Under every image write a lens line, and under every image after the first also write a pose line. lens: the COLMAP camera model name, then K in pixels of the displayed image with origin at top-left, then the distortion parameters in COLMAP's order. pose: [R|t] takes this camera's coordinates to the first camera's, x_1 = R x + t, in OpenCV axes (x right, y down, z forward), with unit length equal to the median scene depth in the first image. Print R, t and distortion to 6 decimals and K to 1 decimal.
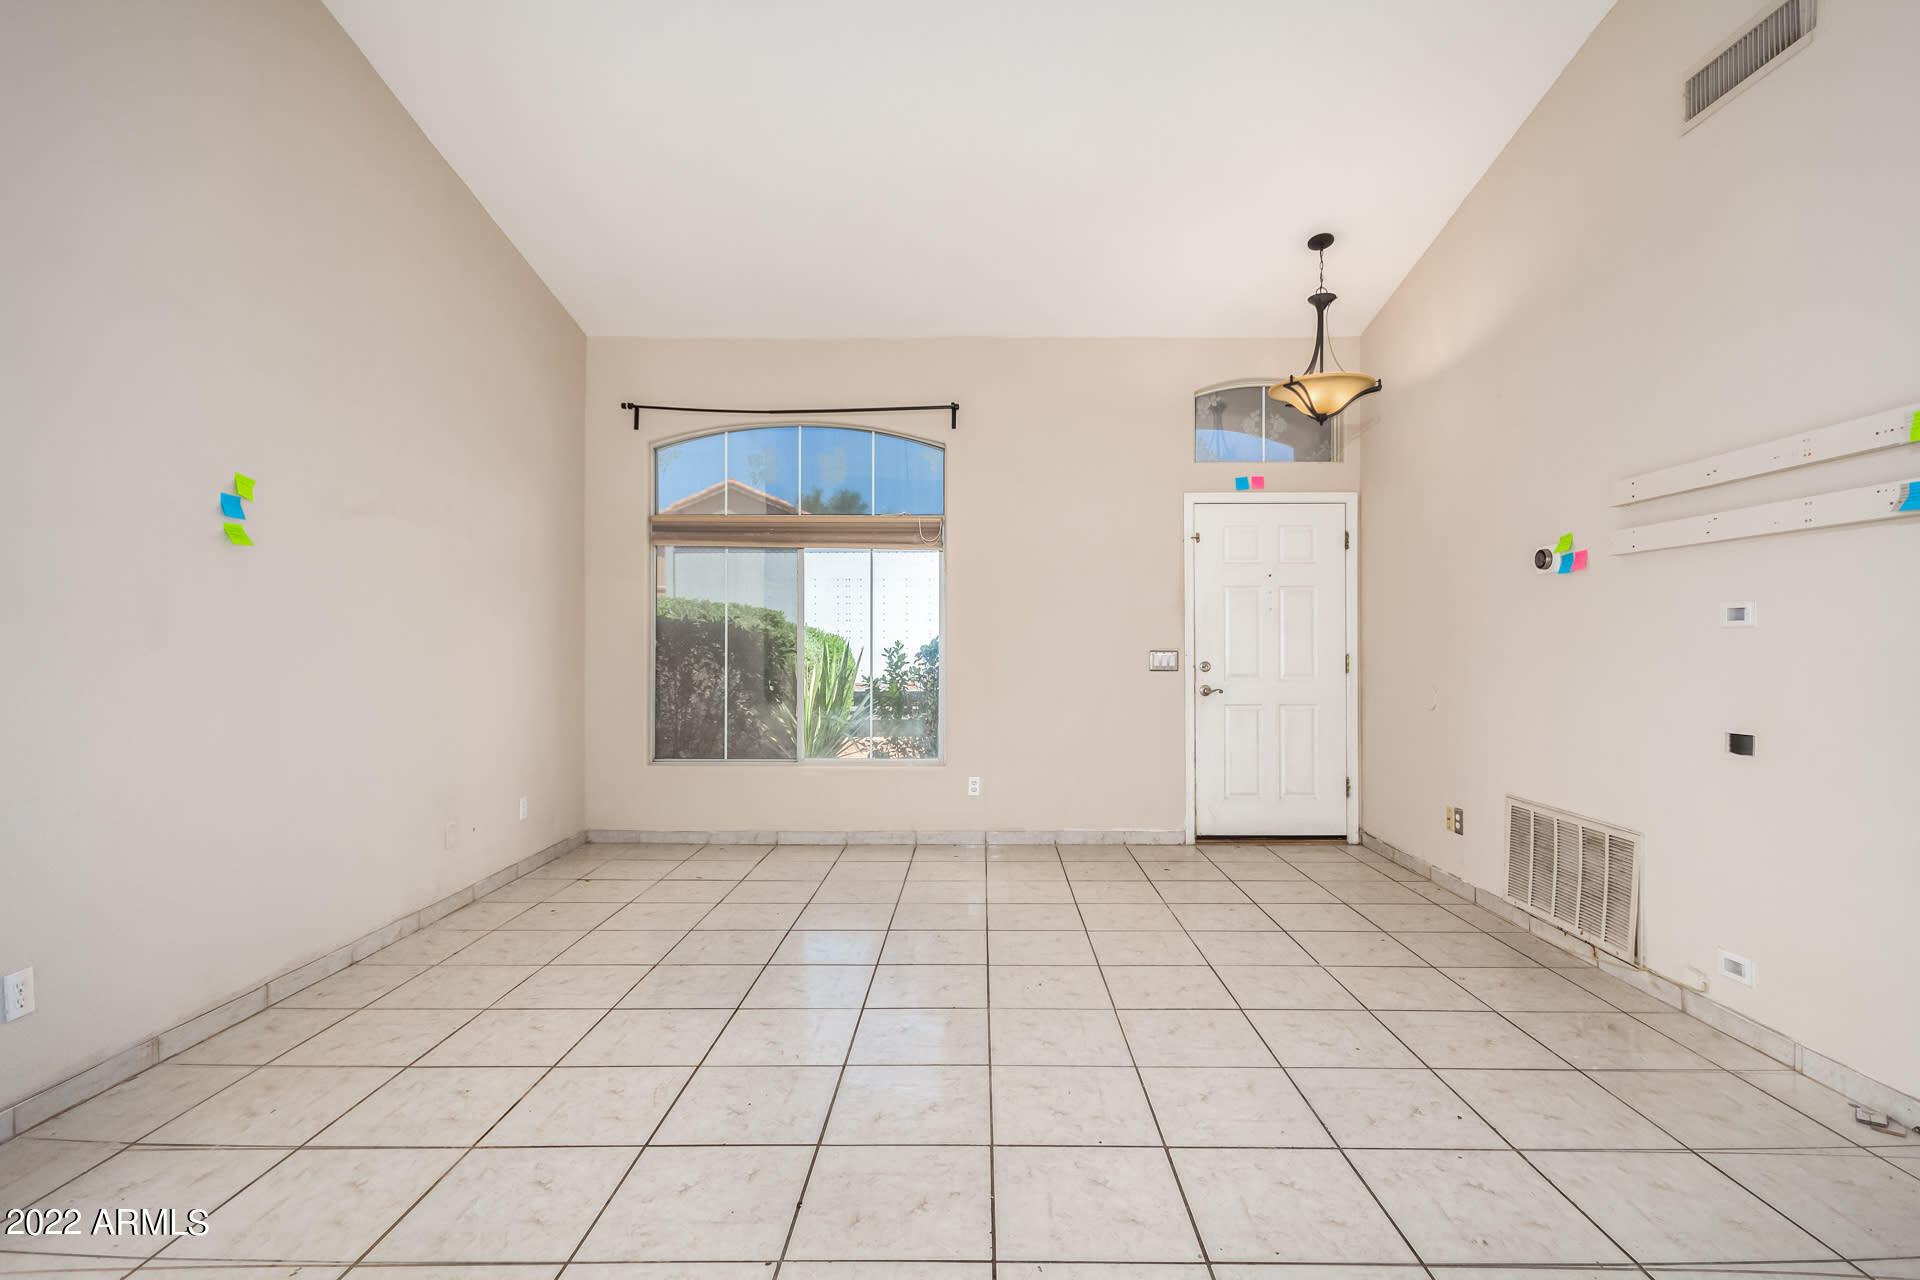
lens RADIAL K [[906.1, 0, 960.0], [0, 906.1, 640.0], [0, 0, 1]] dist [0.004376, 0.001547]
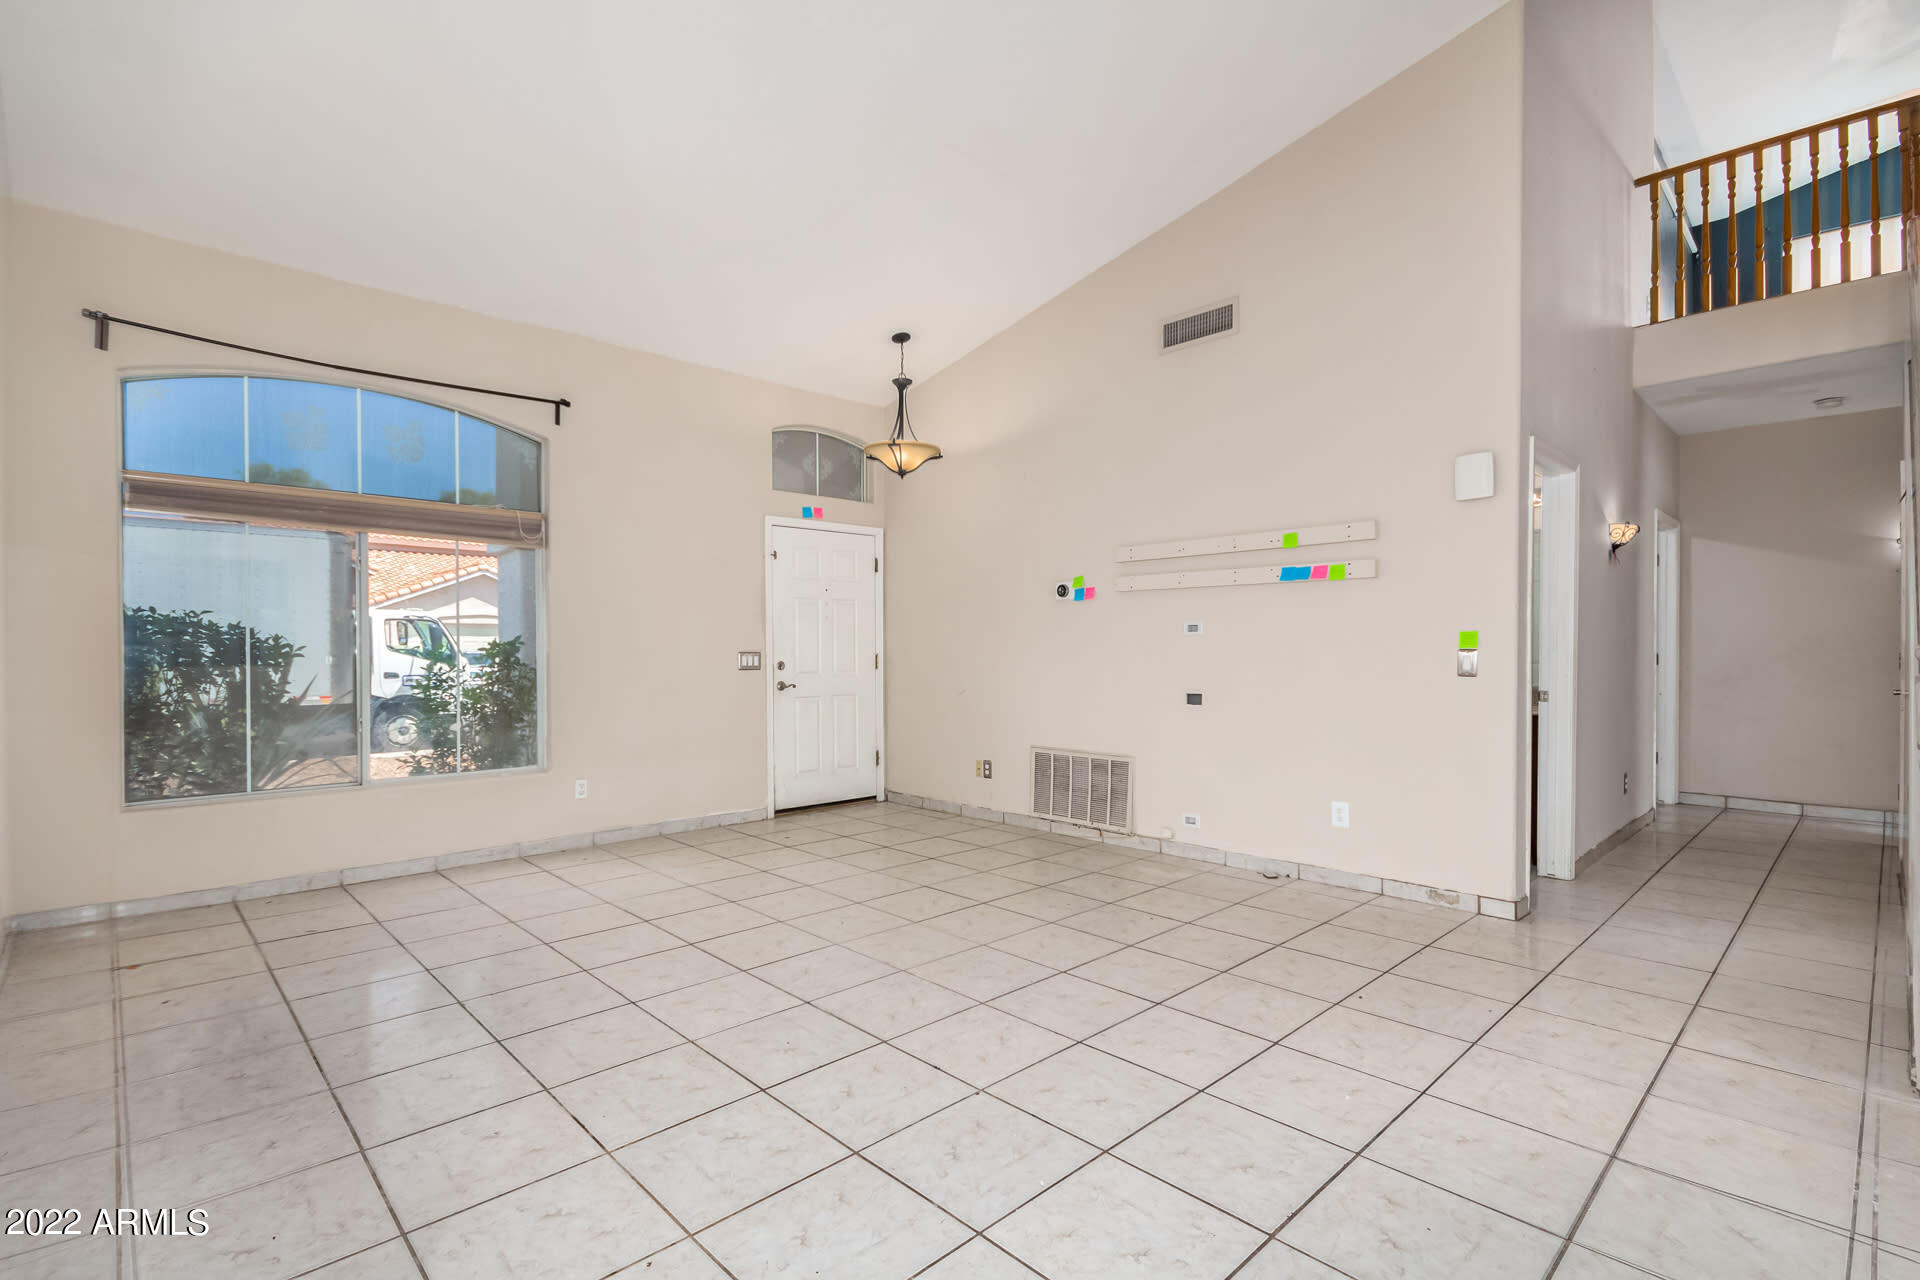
lens RADIAL K [[876.7, 0, 961.8], [0, 876.7, 649.0], [0, 0, 1]] dist [0.001458, 0.000466]
pose [[0.725826, -0.001935, 0.687876, -0.411281], [-0.001386, 0.999990, 0.004275, 0.003577], [-0.687877, -0.004056, 0.725816, 0.021351]]
